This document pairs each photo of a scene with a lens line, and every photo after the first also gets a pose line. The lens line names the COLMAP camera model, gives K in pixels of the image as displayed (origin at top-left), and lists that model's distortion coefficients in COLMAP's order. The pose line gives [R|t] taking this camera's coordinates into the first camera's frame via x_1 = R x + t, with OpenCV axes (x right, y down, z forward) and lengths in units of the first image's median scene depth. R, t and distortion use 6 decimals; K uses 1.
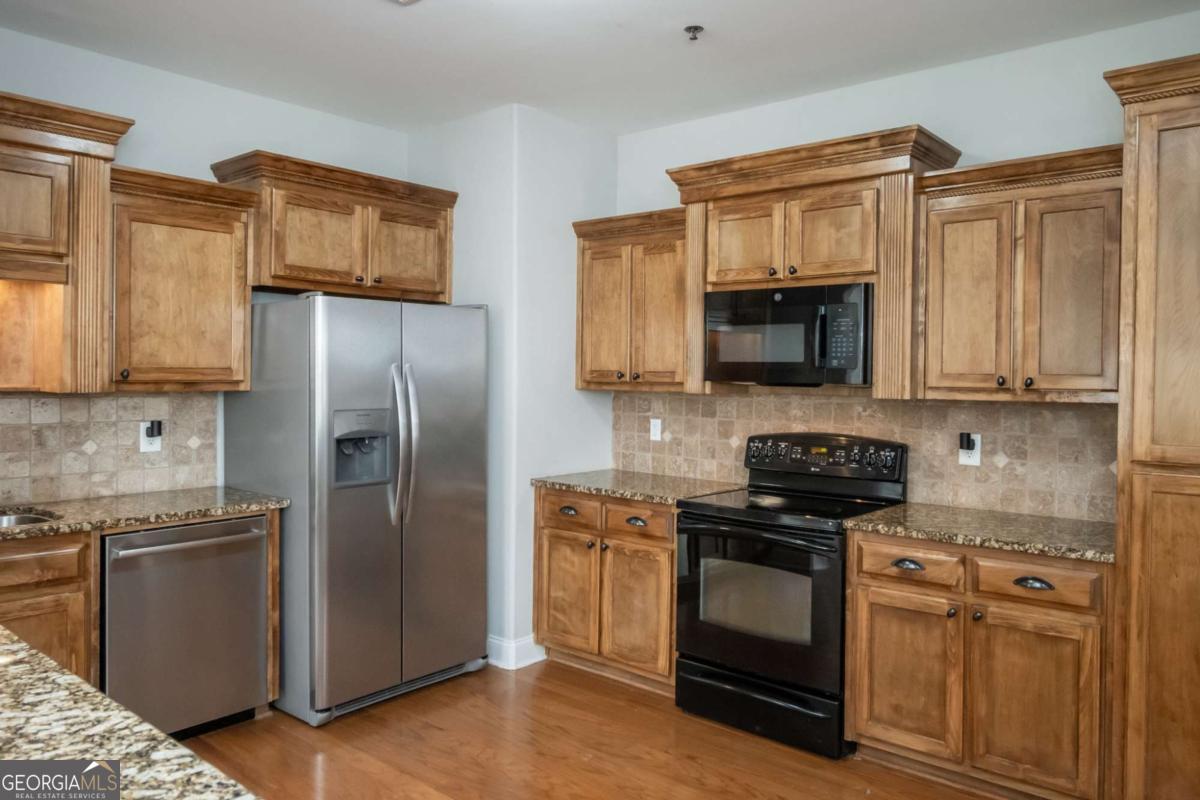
lens RADIAL K [[855.2, 0, 621.4], [0, 855.2, 379.4], [0, 0, 1]] dist [0.002032, -0.000990]
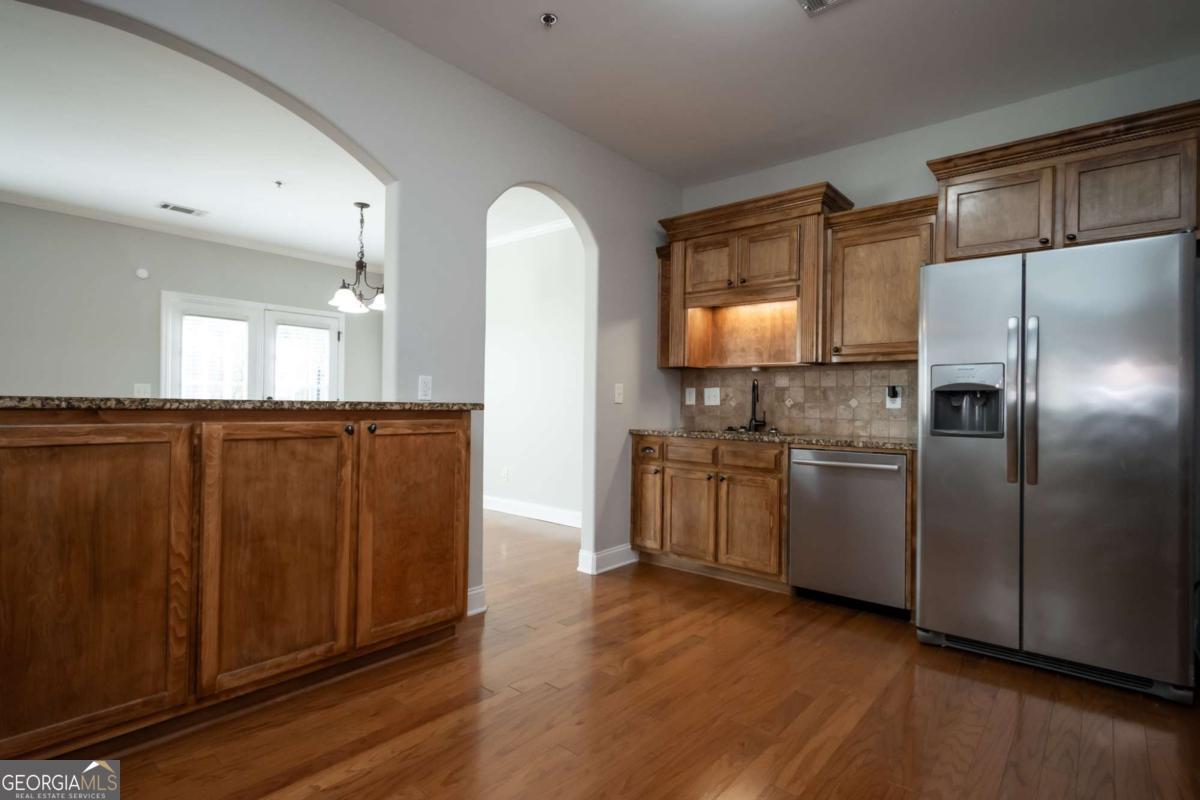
lens RADIAL K [[589.4, 0, 602.6], [0, 589.4, 401.5], [0, 0, 1]] dist [0.001983, -0.000329]
pose [[-0.005531, -0.016023, -0.999856, 0.413379], [-0.021424, 0.999644, -0.015901, 0.098949], [0.999755, 0.021333, -0.005872, 0.536230]]
